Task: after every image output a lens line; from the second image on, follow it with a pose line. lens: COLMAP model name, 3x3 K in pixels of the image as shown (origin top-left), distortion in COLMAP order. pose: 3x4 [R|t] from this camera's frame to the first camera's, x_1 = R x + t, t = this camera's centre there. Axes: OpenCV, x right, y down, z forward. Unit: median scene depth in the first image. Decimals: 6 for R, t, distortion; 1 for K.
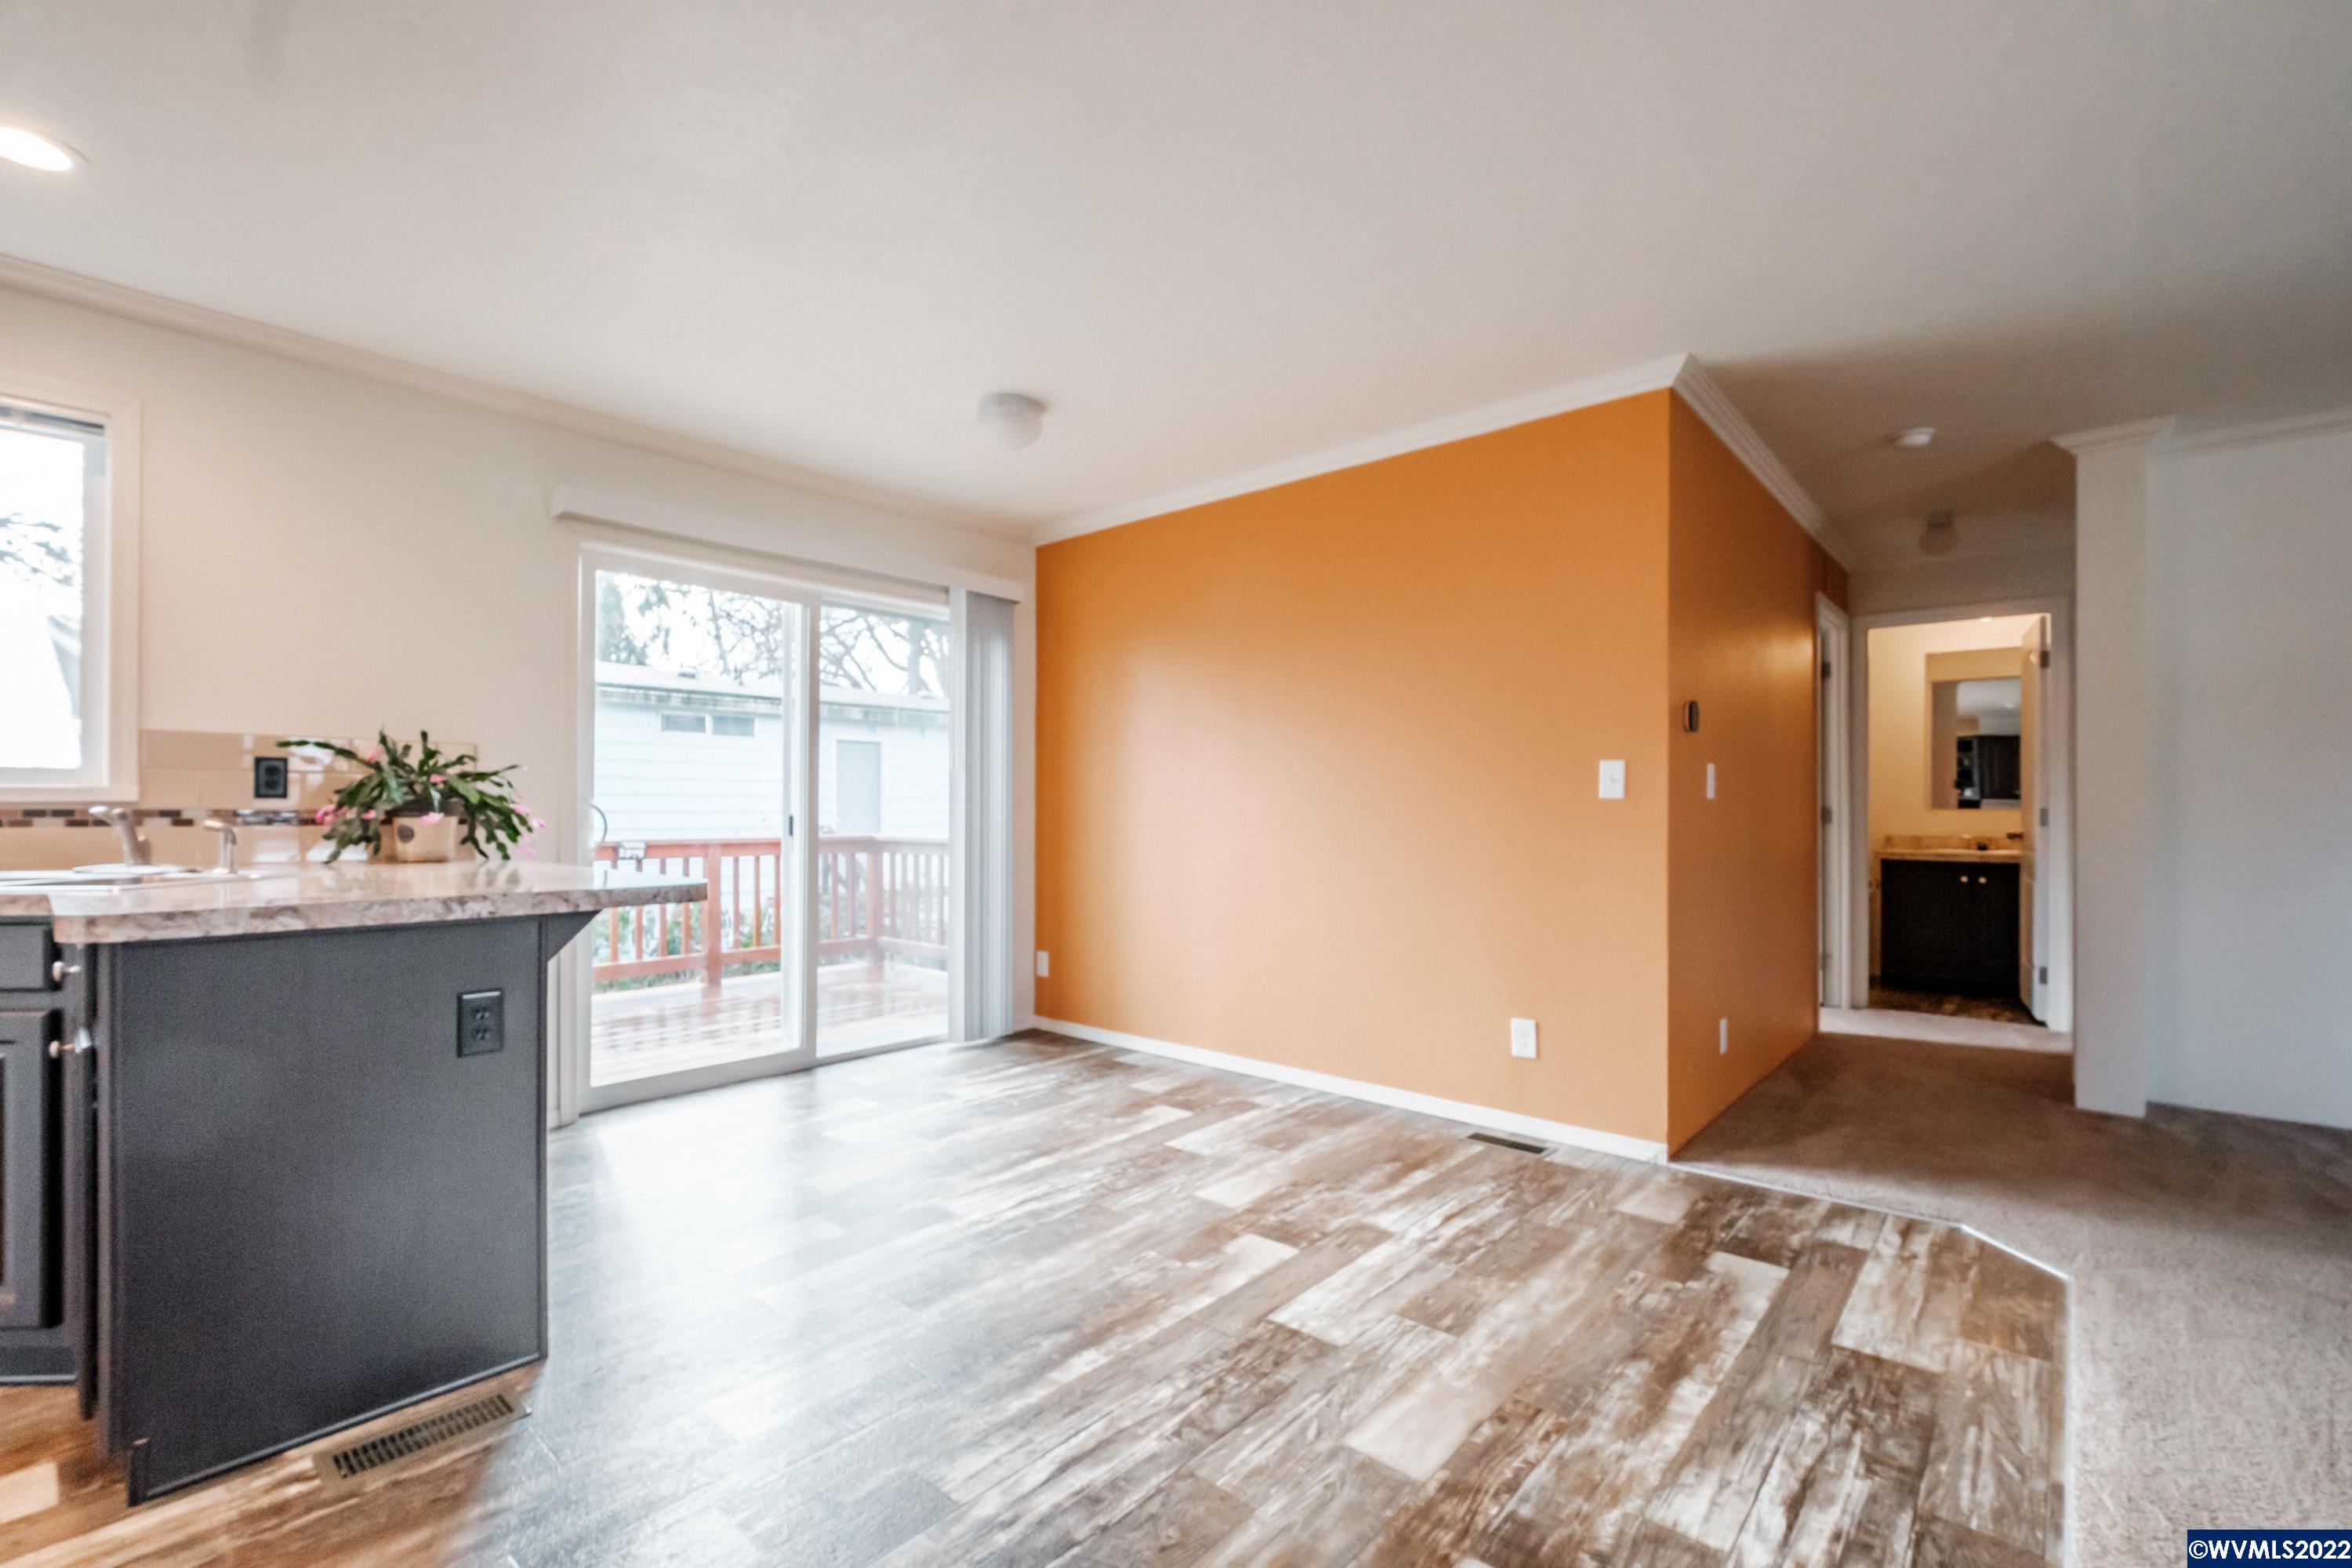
lens RADIAL K [[1018.4, 0, 1167.2], [0, 1018.4, 802.5], [0, 0, 1]] dist [-0.007886, 0.001092]
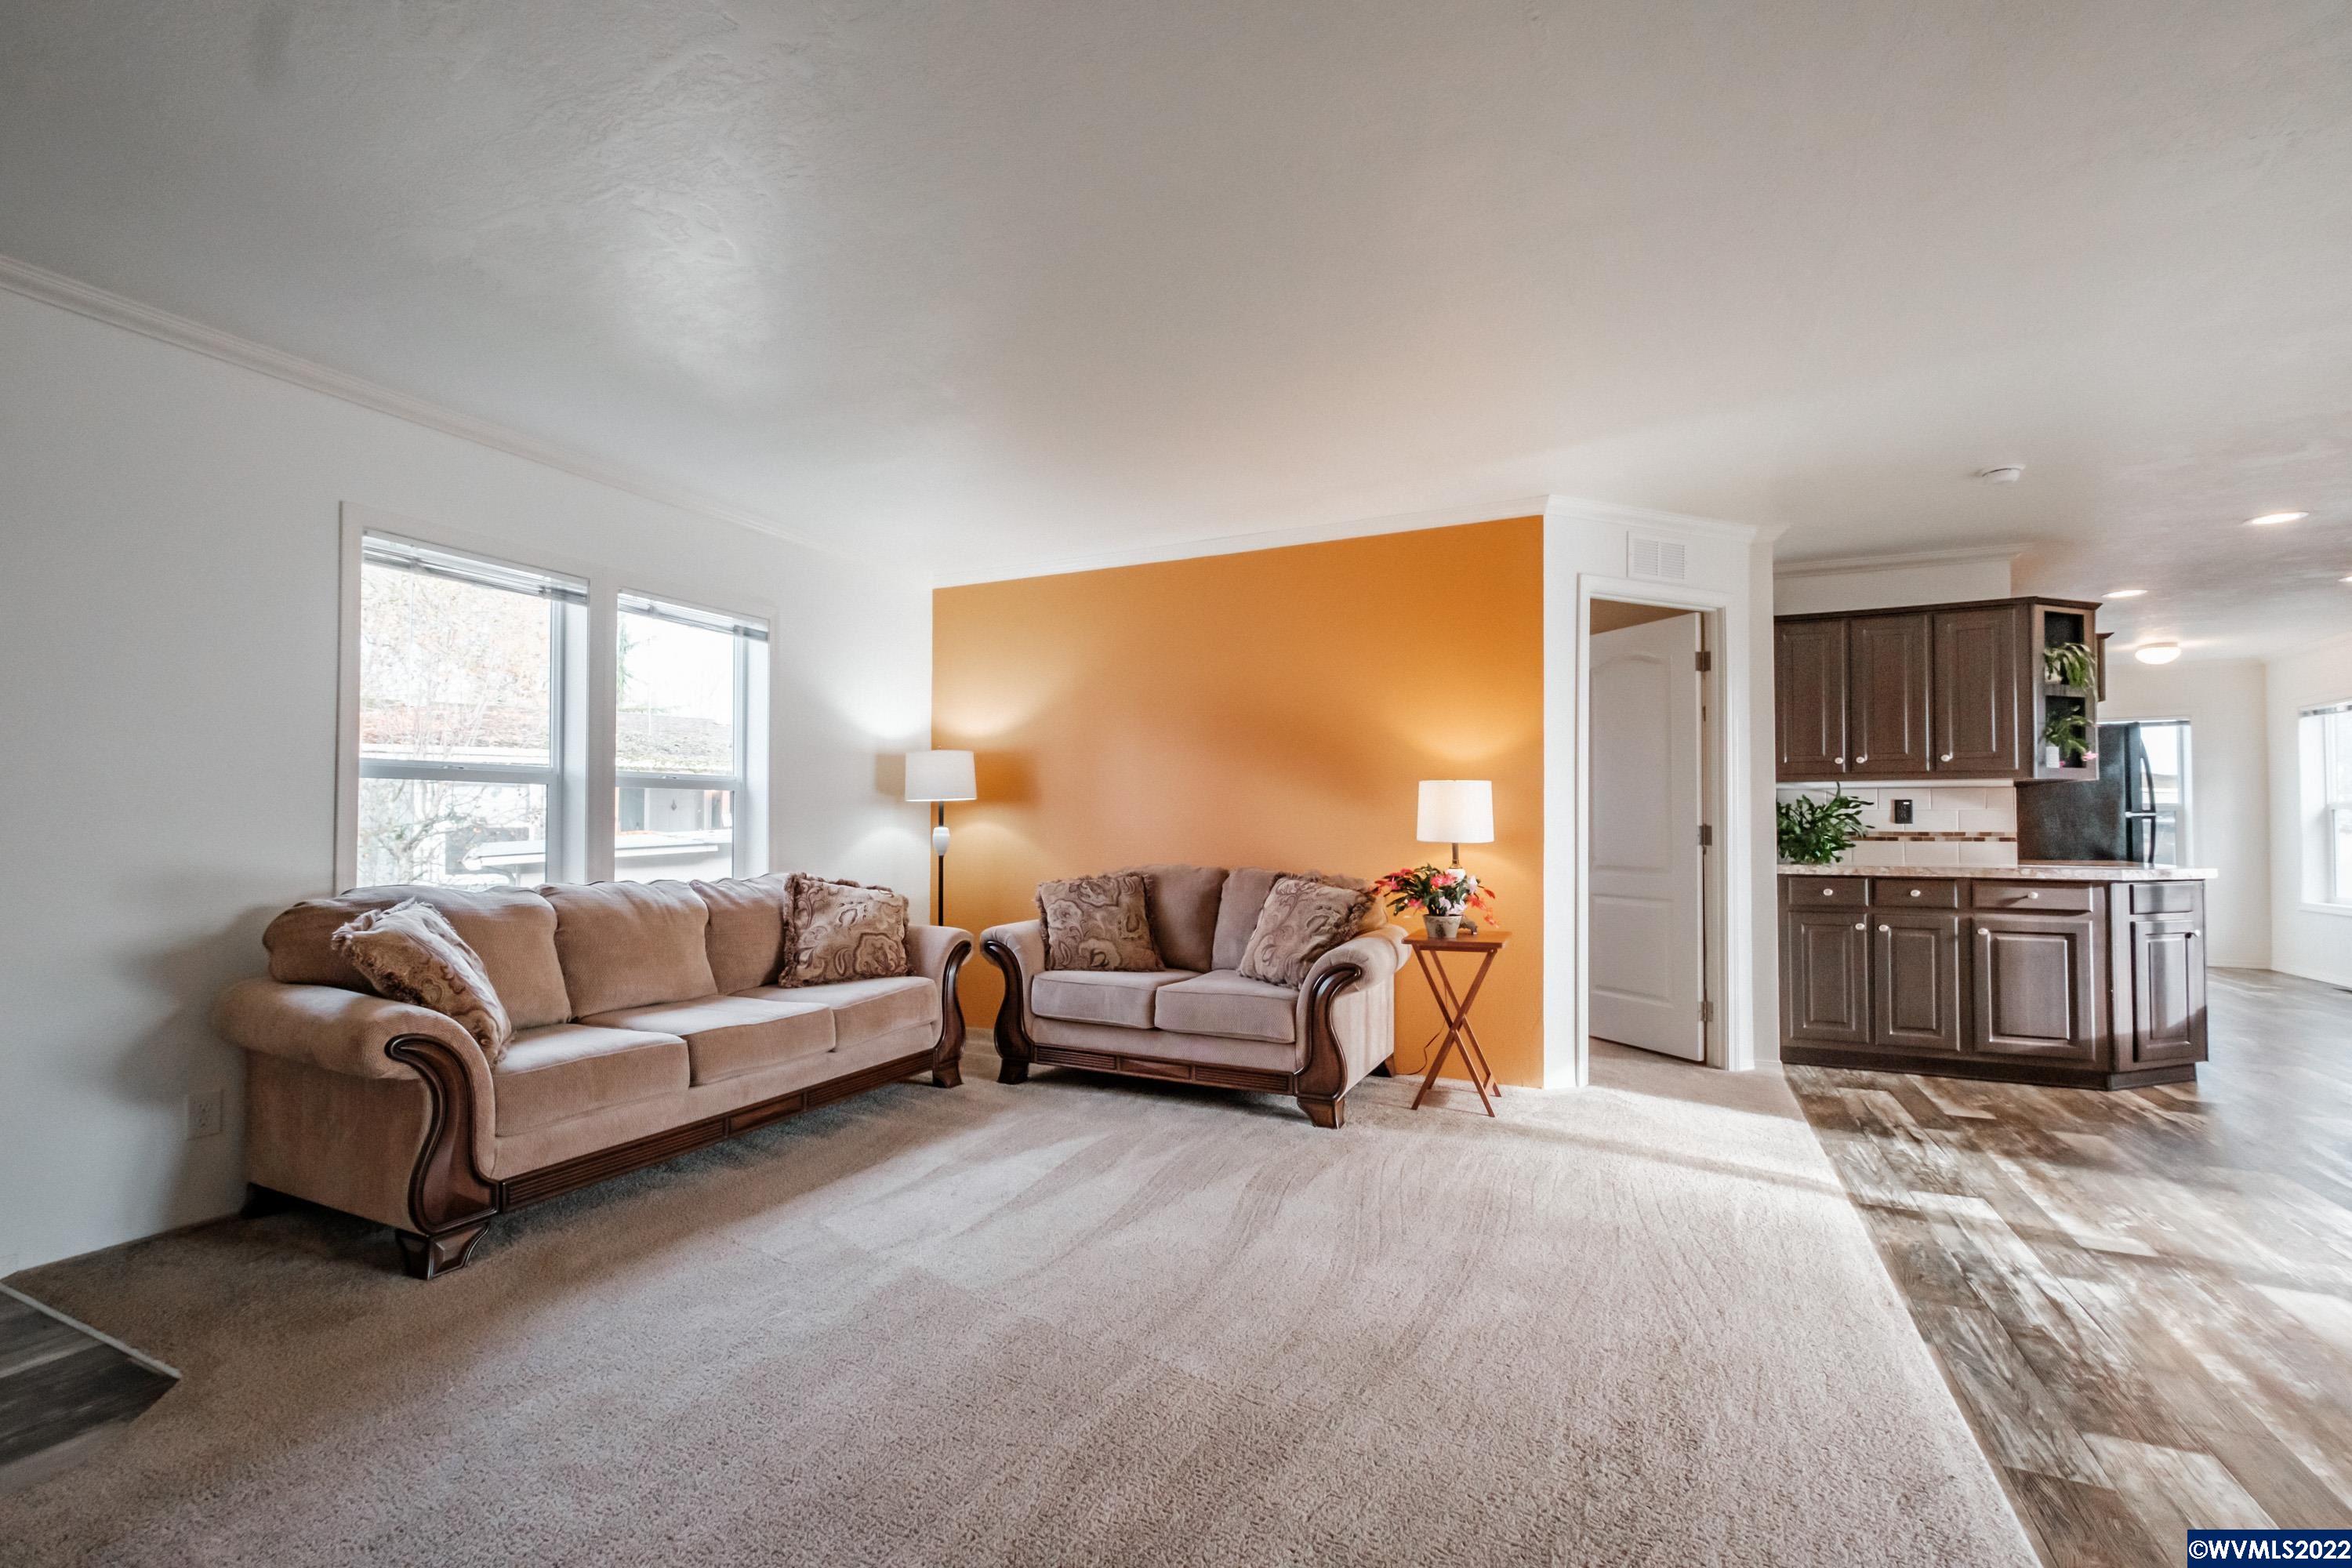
lens RADIAL K [[1018.4, 0, 1167.2], [0, 1018.4, 802.5], [0, 0, 1]] dist [-0.007886, 0.001092]
pose [[-0.960194, -0.013006, -0.279032, 1.151497], [-0.005380, 0.999591, -0.028078, 0.008318], [0.279283, -0.025459, -0.959871, 1.045820]]
